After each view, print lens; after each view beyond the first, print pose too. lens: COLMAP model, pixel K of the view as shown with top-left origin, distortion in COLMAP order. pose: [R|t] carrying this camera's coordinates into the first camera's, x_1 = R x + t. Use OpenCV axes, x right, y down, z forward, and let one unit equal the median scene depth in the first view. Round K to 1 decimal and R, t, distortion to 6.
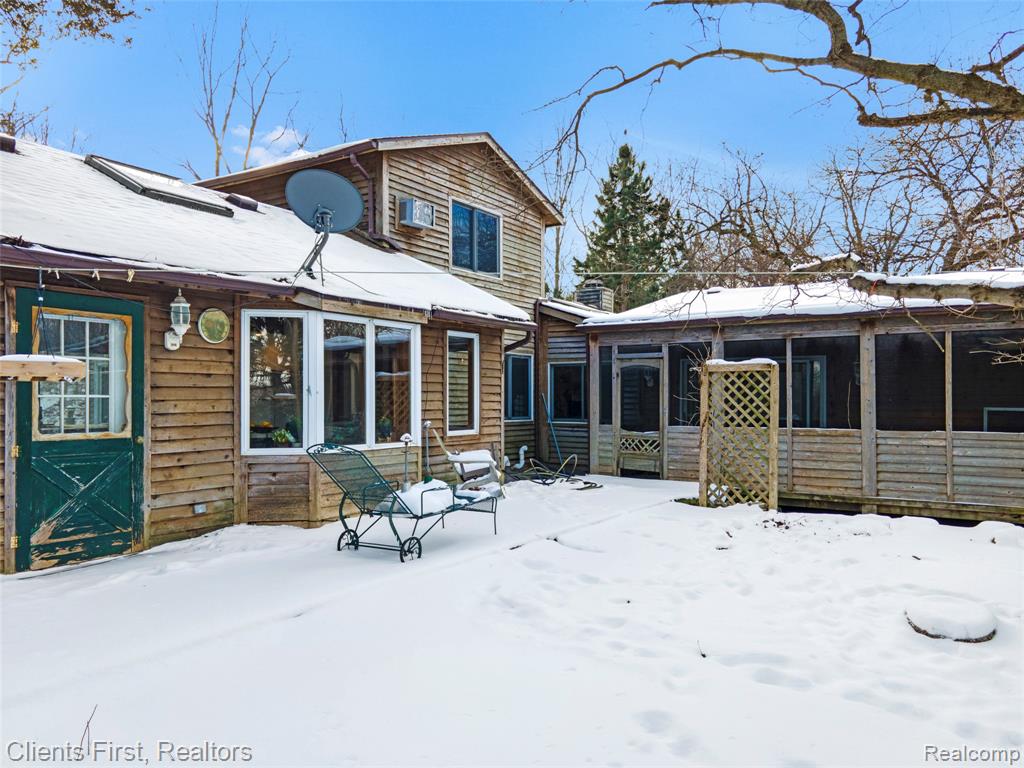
lens RADIAL K [[769.1, 0, 511.1], [0, 769.1, 403.3], [0, 0, 1]] dist [0.034786, 0.001035]
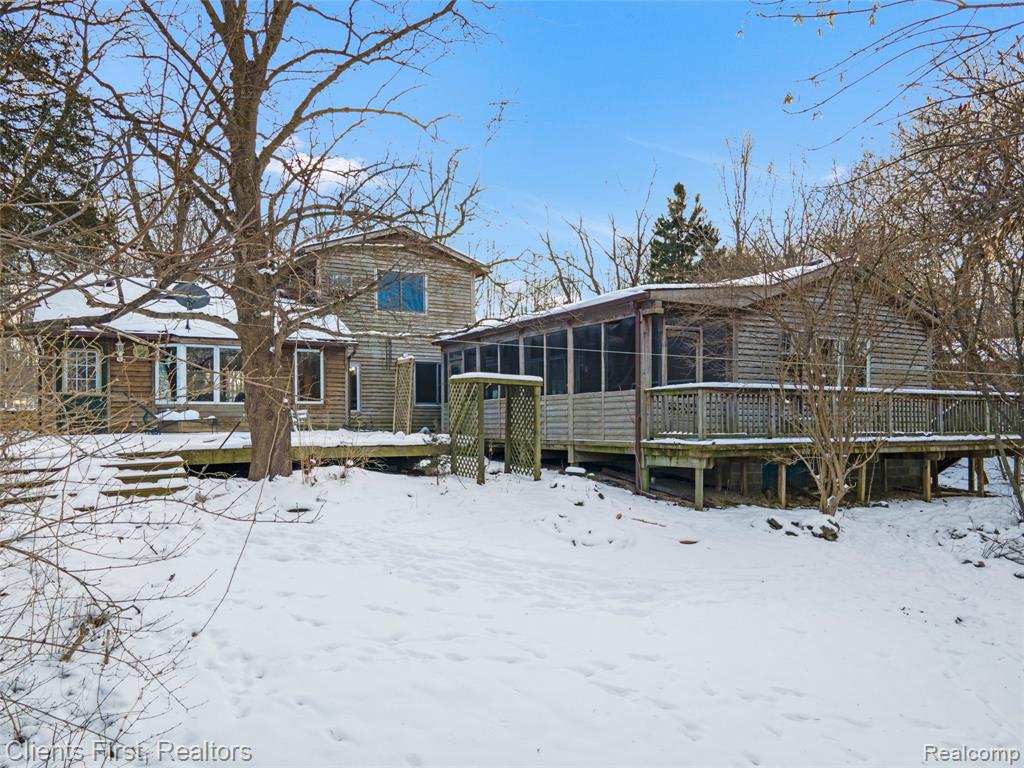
lens RADIAL K [[753.2, 0, 508.4], [0, 753.2, 379.3], [0, 0, 1]] dist [0.042729, 0.006544]
pose [[0.880072, -0.034744, -0.473567, 1.246449], [0.002790, 0.997681, -0.068011, 0.109023], [0.474831, 0.058534, 0.878128, -0.401752]]
